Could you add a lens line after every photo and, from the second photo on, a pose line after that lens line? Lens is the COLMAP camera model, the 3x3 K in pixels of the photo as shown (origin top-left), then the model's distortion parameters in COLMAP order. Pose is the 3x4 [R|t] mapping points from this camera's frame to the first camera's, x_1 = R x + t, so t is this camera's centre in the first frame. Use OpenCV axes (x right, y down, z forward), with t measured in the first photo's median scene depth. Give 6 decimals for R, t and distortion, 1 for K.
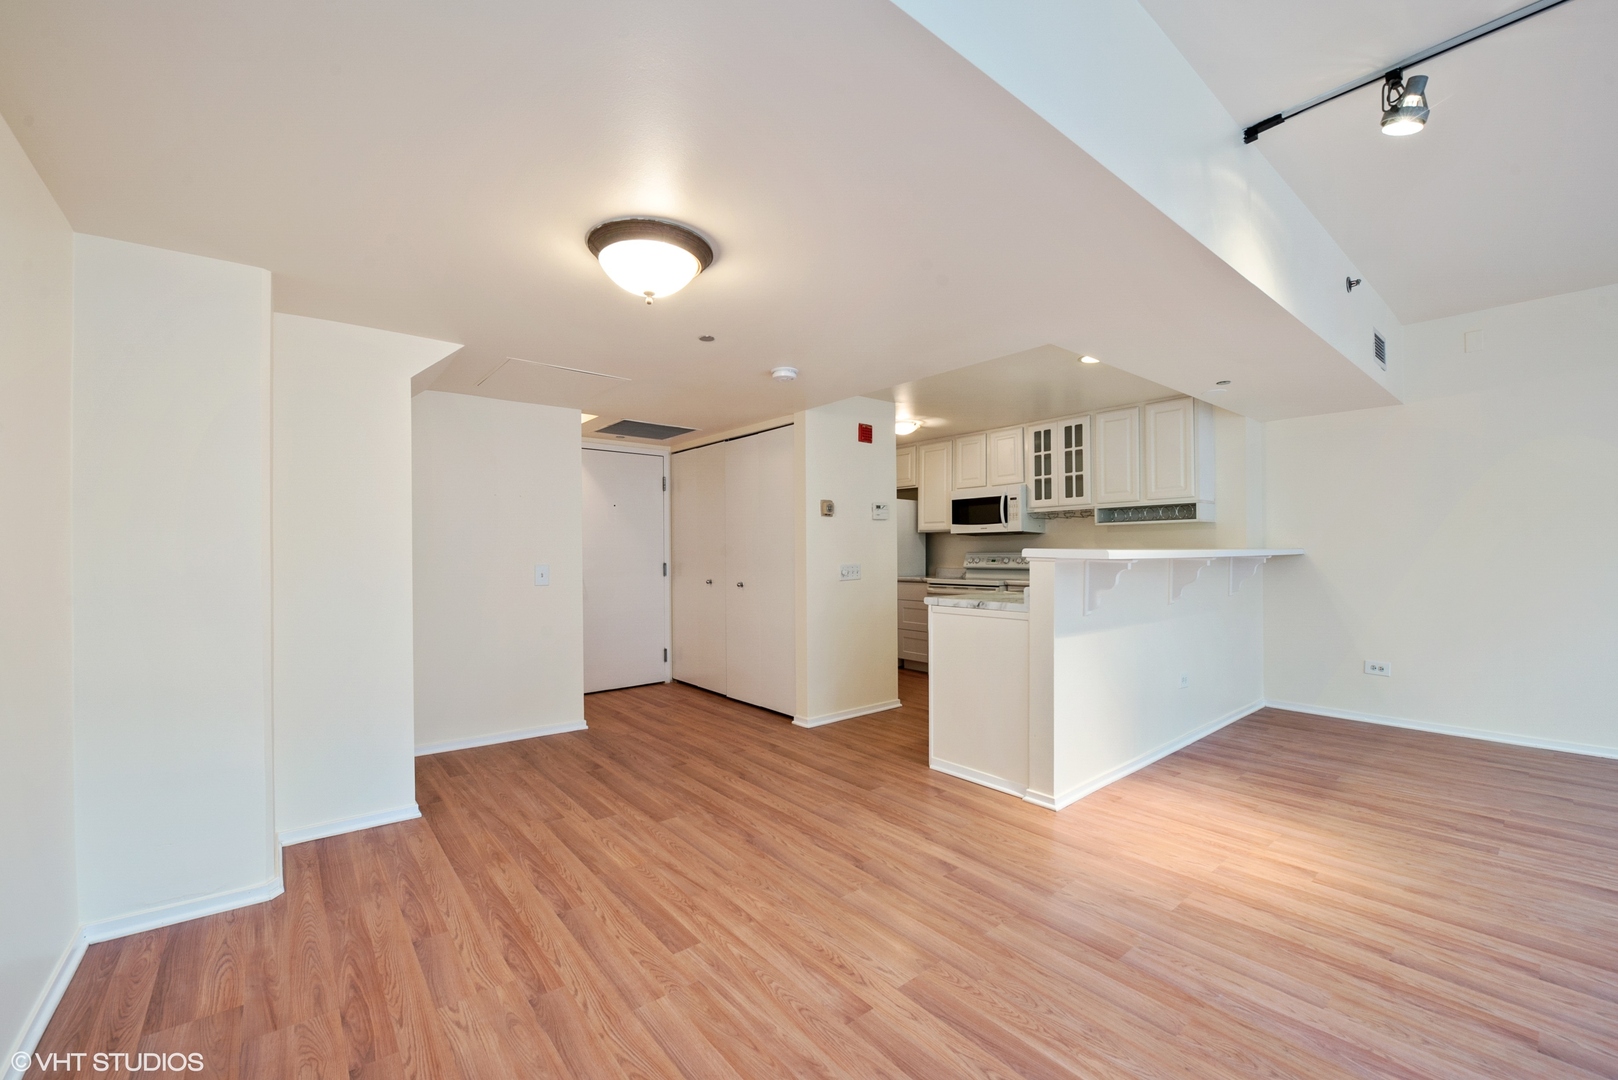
lens RADIAL K [[640.9, 0, 804.9], [0, 640.9, 547.7], [0, 0, 1]] dist [-0.000803, -0.000093]
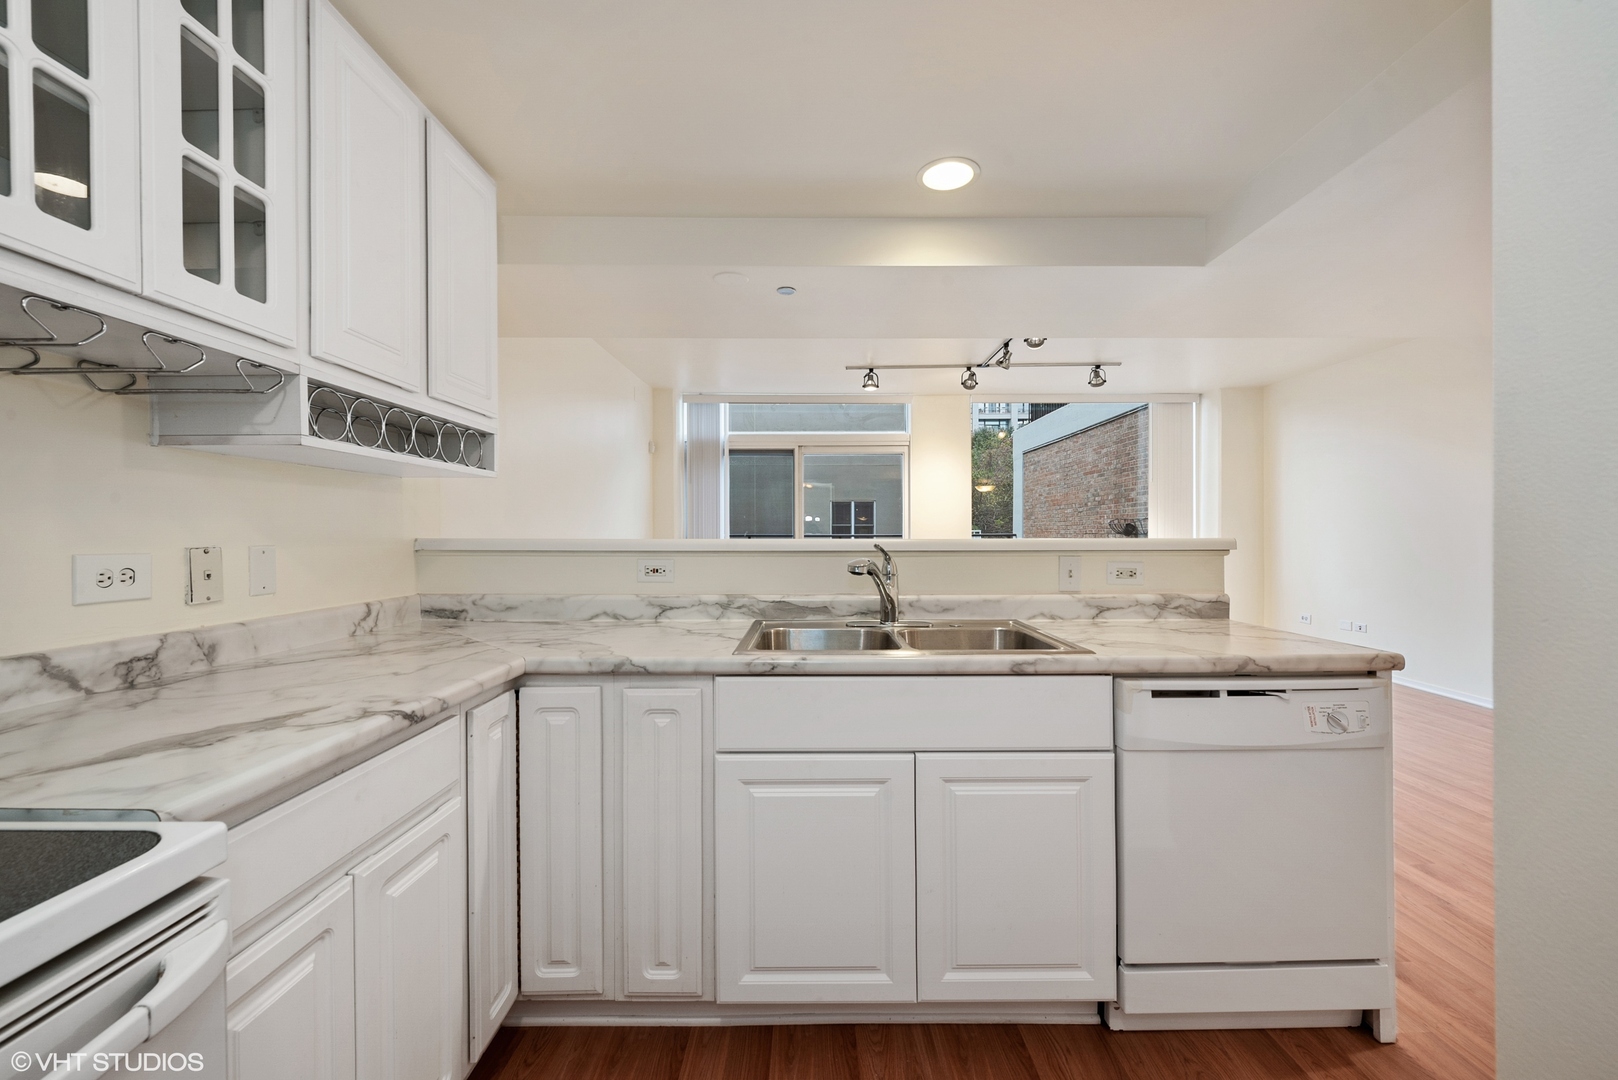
lens RADIAL K [[640.9, 0, 810.9], [0, 640.9, 537.4], [0, 0, 1]] dist [-0.000803, -0.000093]
pose [[-0.774698, 0.000598, 0.632331, 0.136814], [0.000142, 1.000000, -0.000772, 0.000587], [-0.632331, -0.000508, -0.774698, 0.965575]]
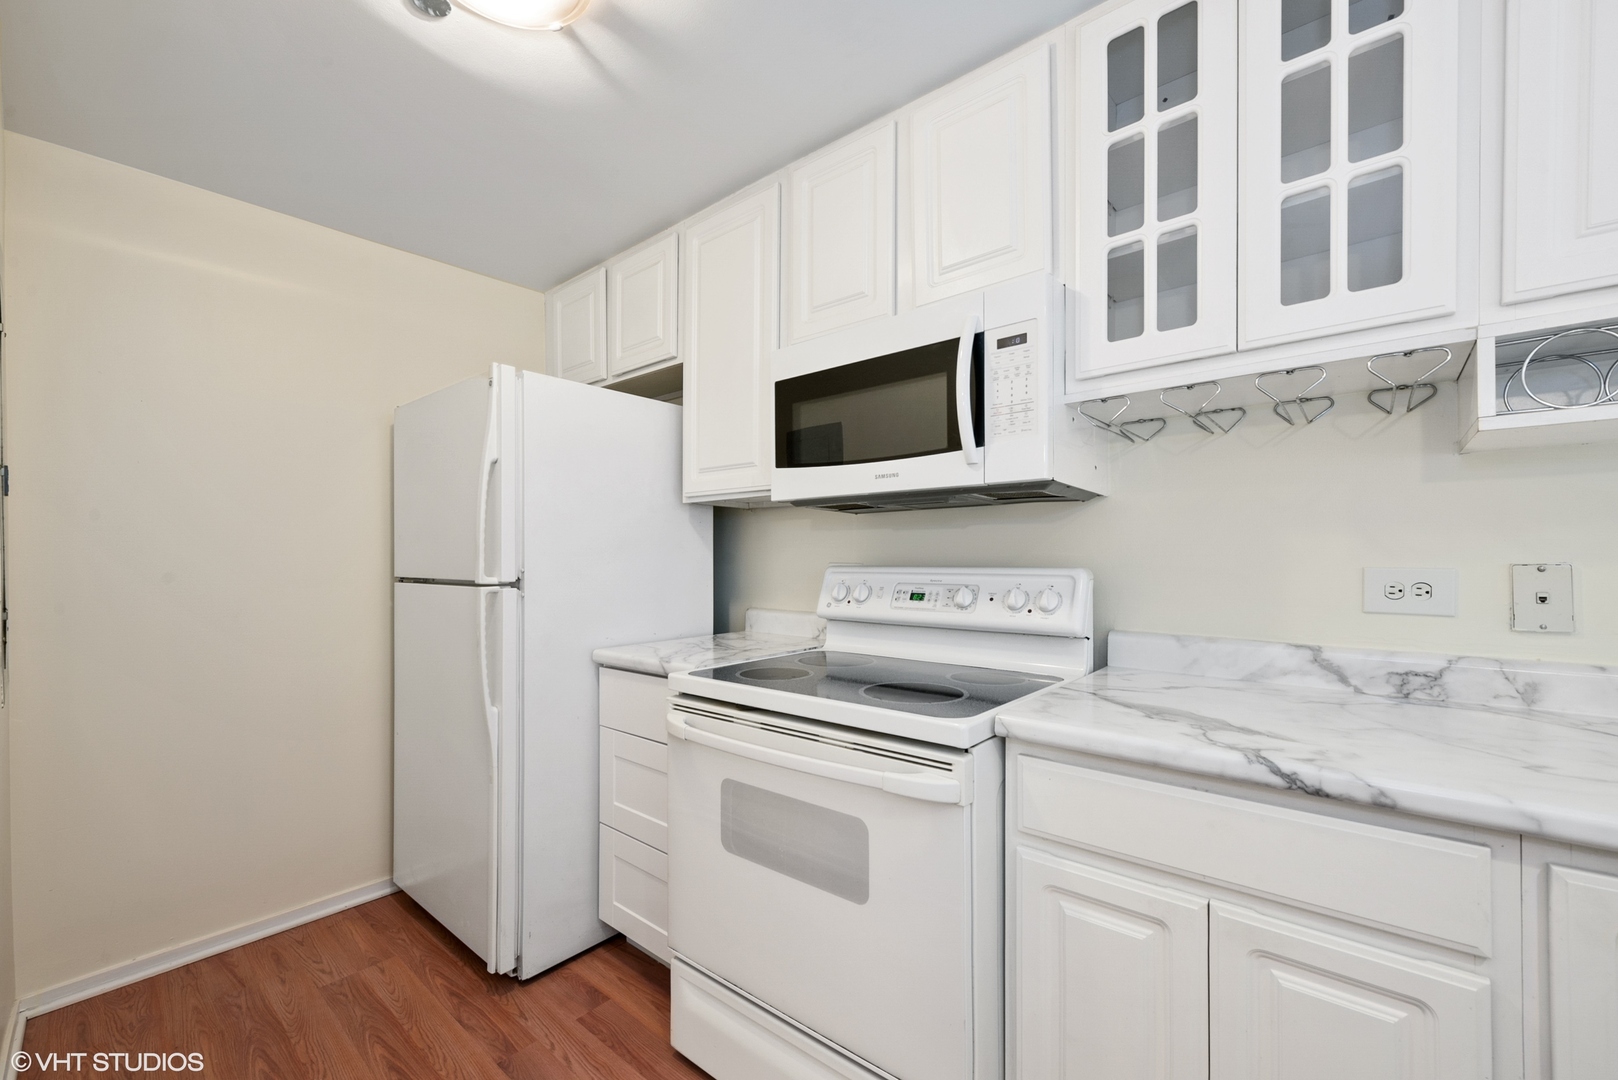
lens RADIAL K [[640.9, 0, 817.9], [0, 640.9, 559.9], [0, 0, 1]] dist [-0.000803, -0.000093]
pose [[0.979306, -0.000635, 0.202385, 0.206364], [-0.002320, 0.999894, 0.014363, 0.000437], [-0.202373, -0.014535, 0.979201, 0.777858]]
